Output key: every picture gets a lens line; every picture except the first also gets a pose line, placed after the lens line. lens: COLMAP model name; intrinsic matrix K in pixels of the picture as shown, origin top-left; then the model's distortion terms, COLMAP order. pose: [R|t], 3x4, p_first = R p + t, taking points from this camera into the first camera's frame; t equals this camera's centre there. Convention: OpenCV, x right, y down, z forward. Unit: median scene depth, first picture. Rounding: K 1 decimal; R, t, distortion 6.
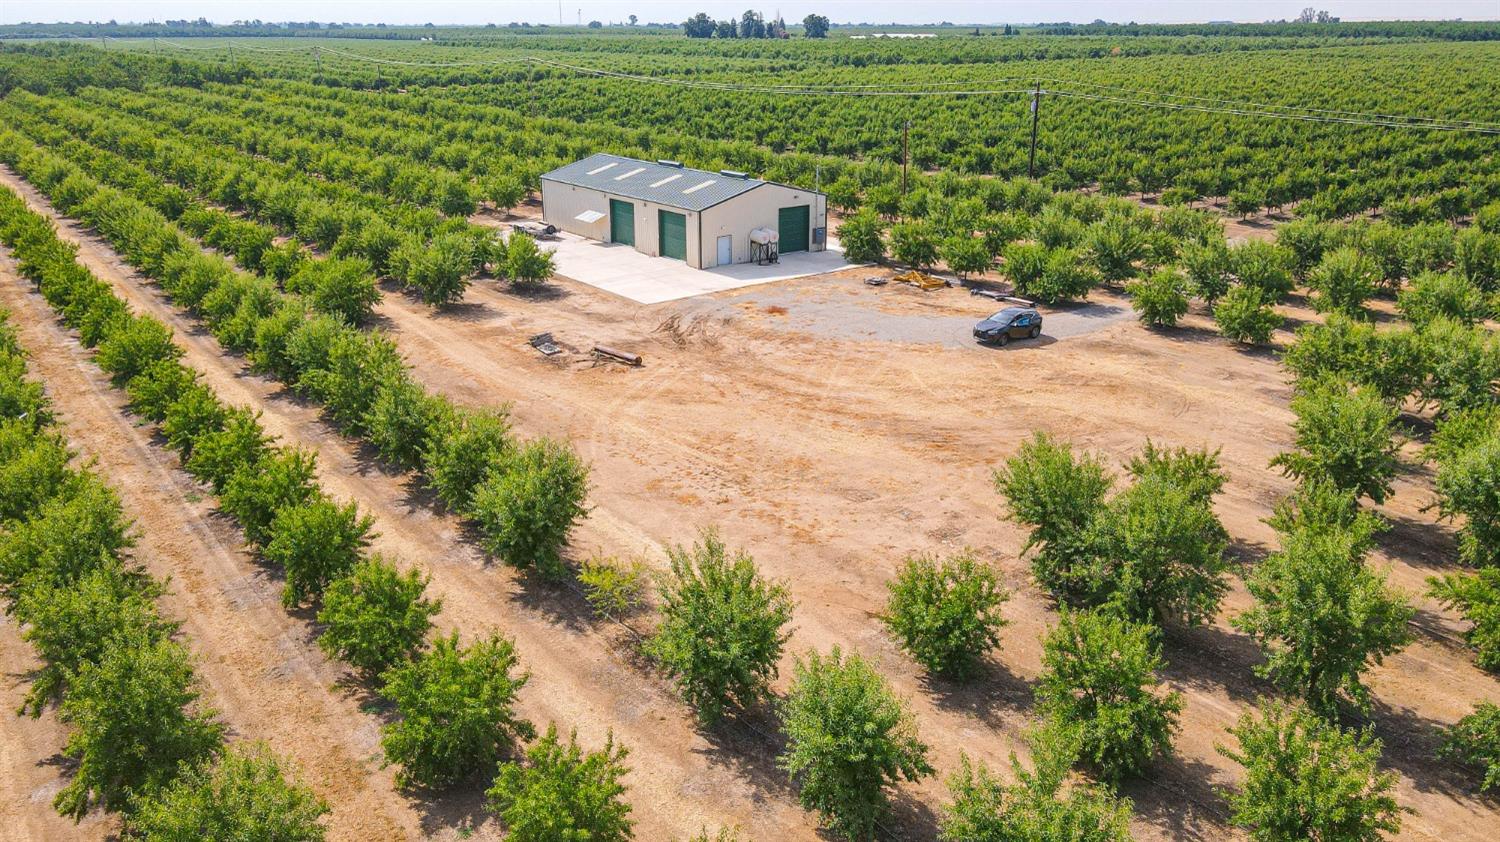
lens RADIAL K [[1110.6, 0, 748.8], [0, 1110.6, 414.7], [0, 0, 1]] dist [-0.007690, 0.038720]
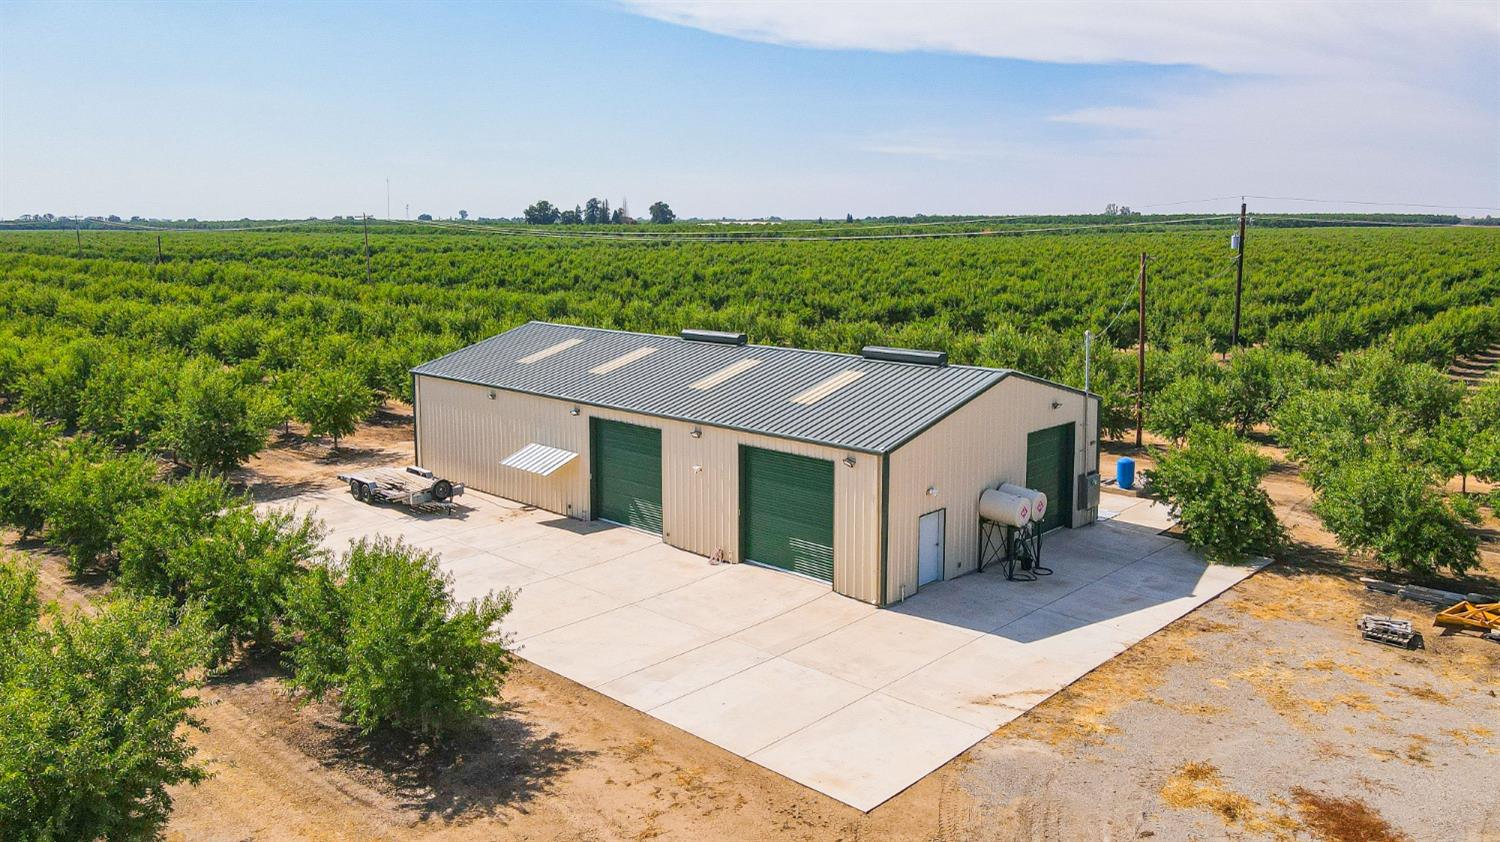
lens RADIAL K [[1125.4, 0, 754.2], [0, 1125.4, 358.5], [0, 0, 1]] dist [0.002686, 0.007118]
pose [[0.987981, -0.019501, 0.153342, -0.111130], [0.052047, 0.976054, -0.211209, -0.105395], [-0.145552, 0.216651, 0.965338, 0.490556]]
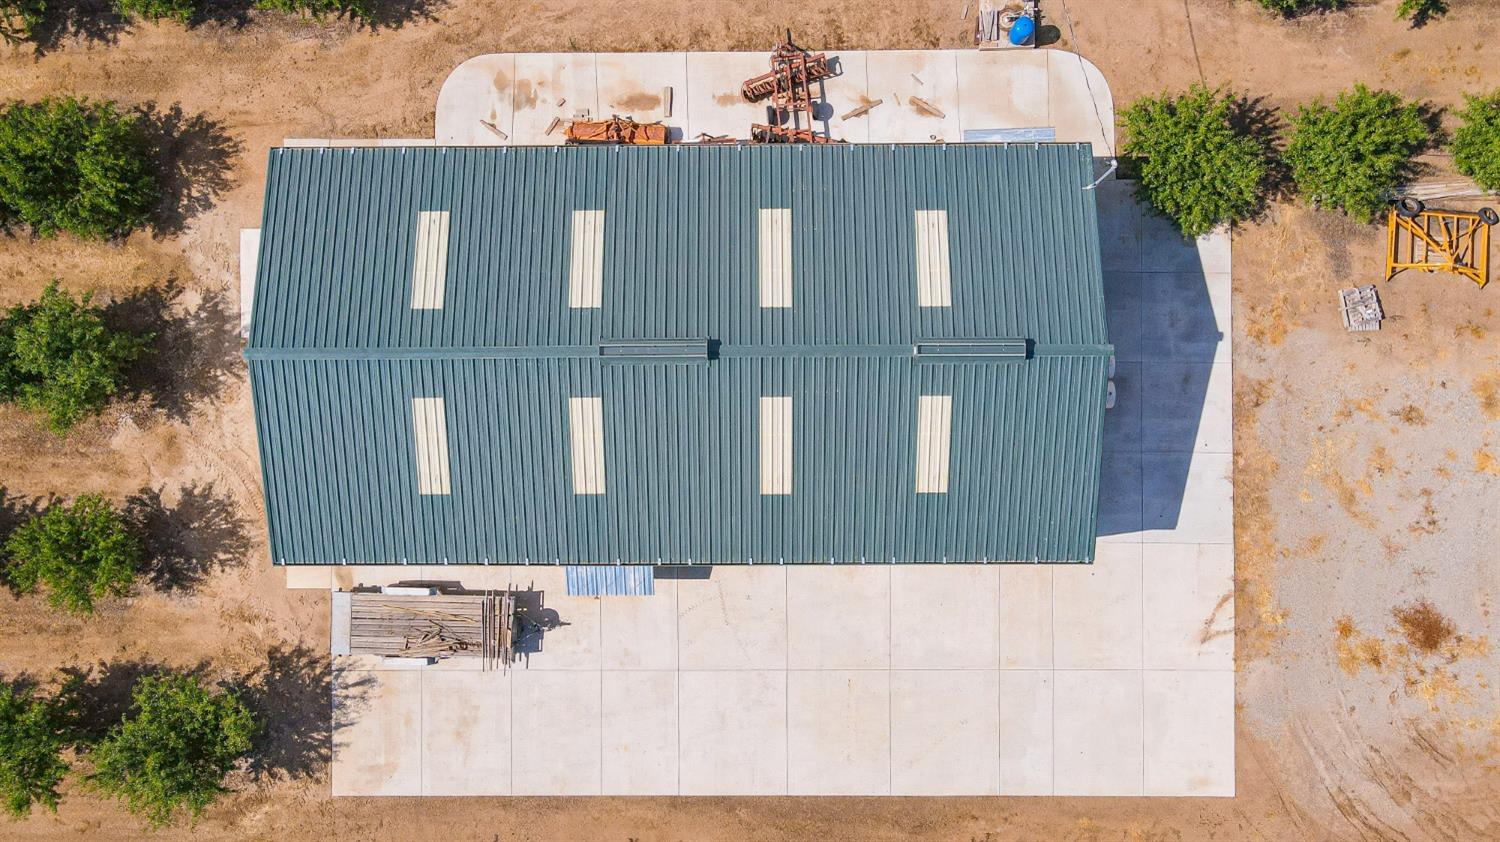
lens RADIAL K [[1110.6, 0, 748.8], [0, 1110.6, 414.7], [0, 0, 1]] dist [-0.007690, 0.038720]
pose [[0.606454, -0.795107, -0.004399, -0.059319], [0.272655, 0.202759, 0.940504, -0.474165], [-0.746909, -0.571572, 0.339754, 0.758283]]
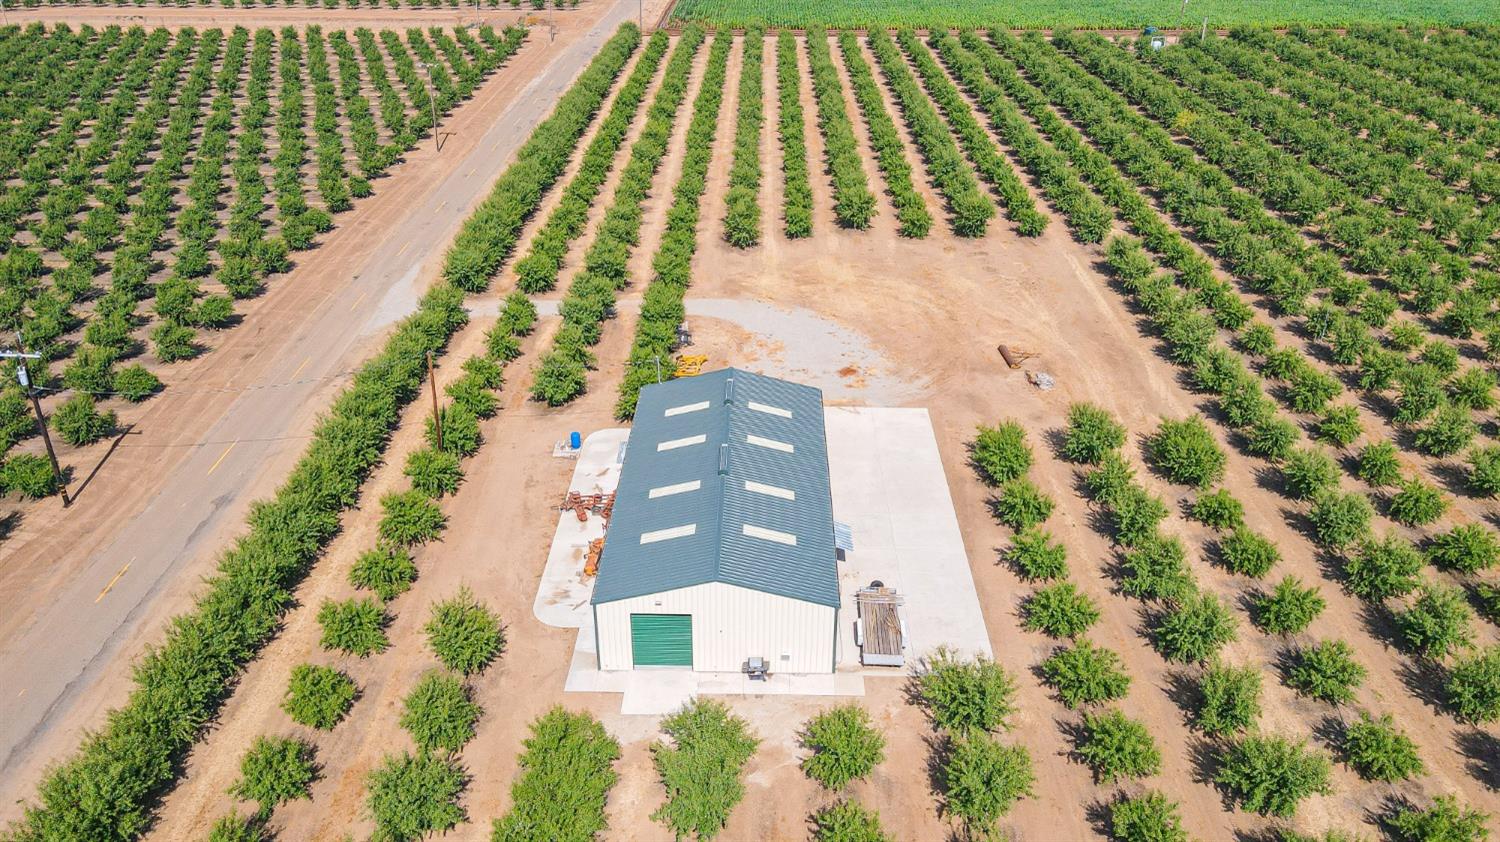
lens RADIAL K [[1111.2, 0, 750.0], [0, 1111.2, 421.0], [0, 0, 1]] dist [-0.016838, 0.051190]
pose [[-0.782236, -0.294480, 0.548988, -0.409904], [0.201477, 0.714287, 0.670225, -0.630728], [-0.589503, 0.634882, -0.499410, 1.178659]]
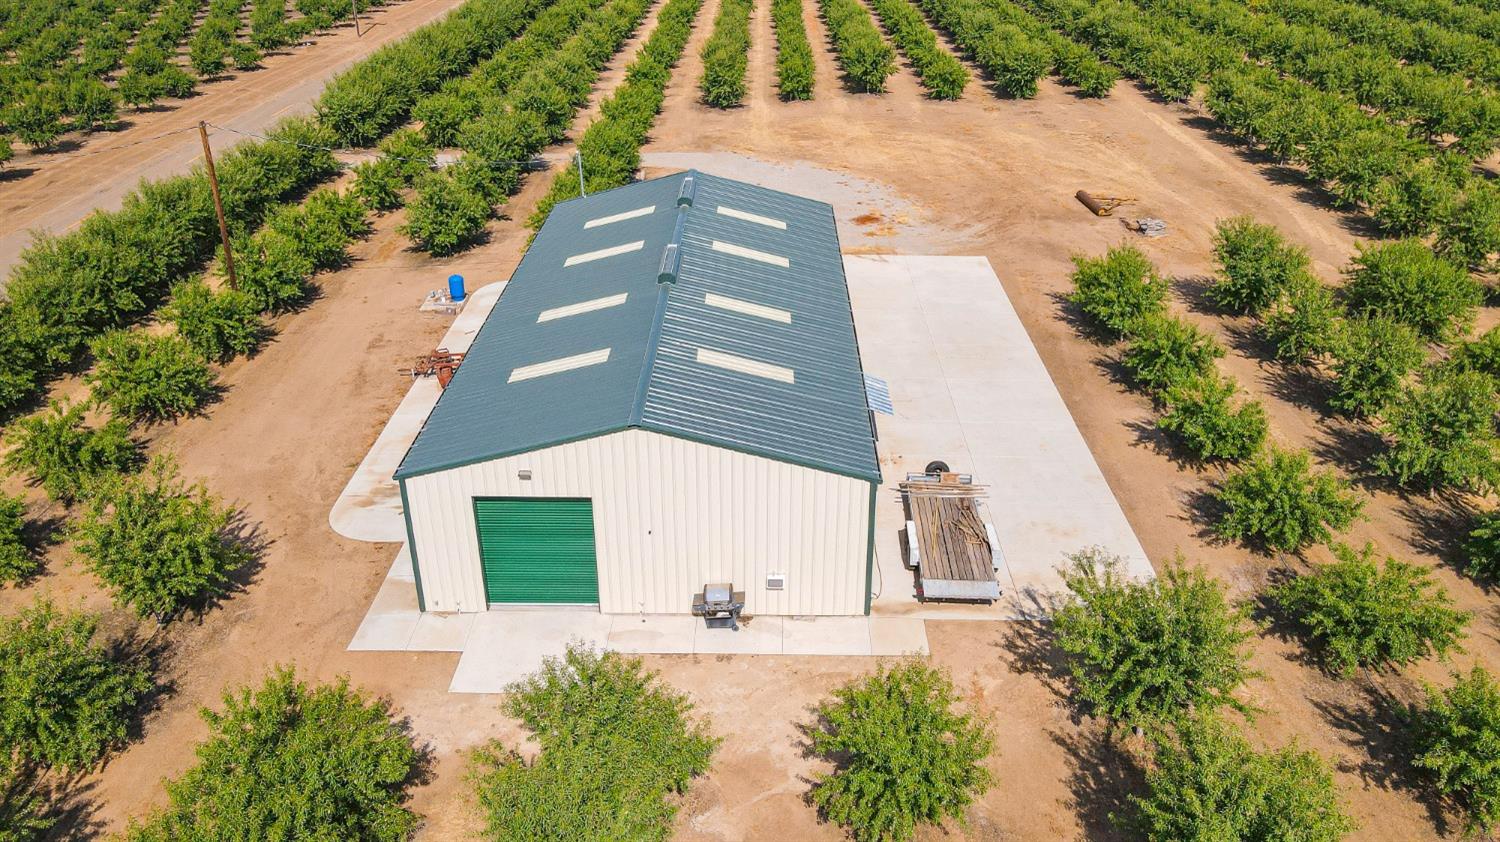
lens RADIAL K [[1110.6, 0, 748.8], [0, 1110.6, 414.7], [0, 0, 1]] dist [-0.007690, 0.038720]
pose [[-0.783821, -0.281859, 0.553336, -0.298374], [0.205163, 0.723484, 0.659150, -0.399350], [-0.586117, 0.630179, -0.509255, 1.091397]]
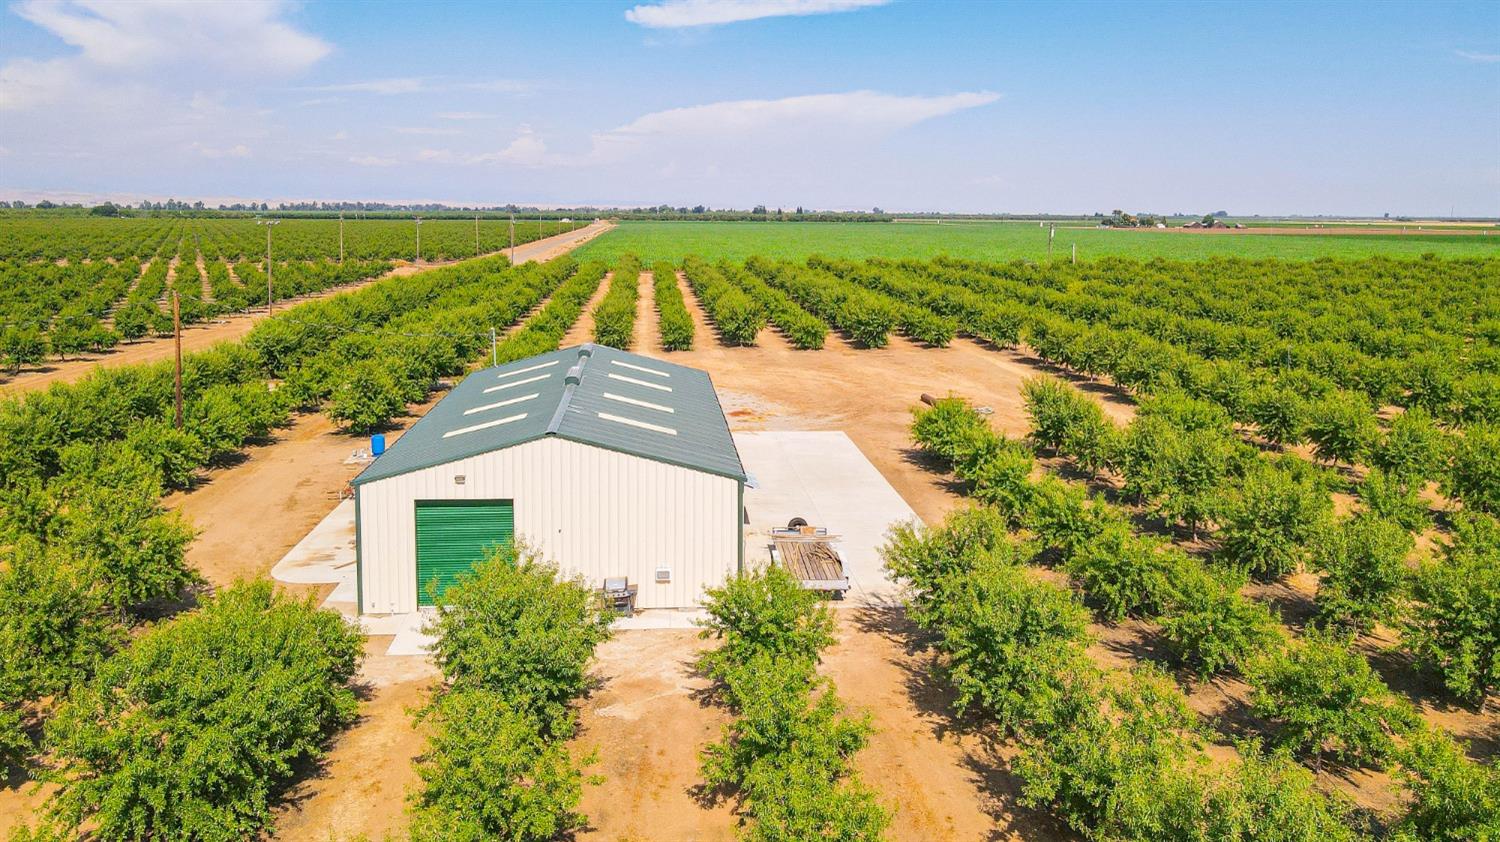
lens RADIAL K [[1140.2, 0, 740.7], [0, 1140.2, 325.3], [0, 0, 1]] dist [-0.007439, 0.026710]
pose [[-0.838939, -0.059007, 0.541017, -0.365155], [0.173724, 0.913060, 0.368974, -0.376216], [-0.515753, 0.403534, -0.755751, 1.193153]]
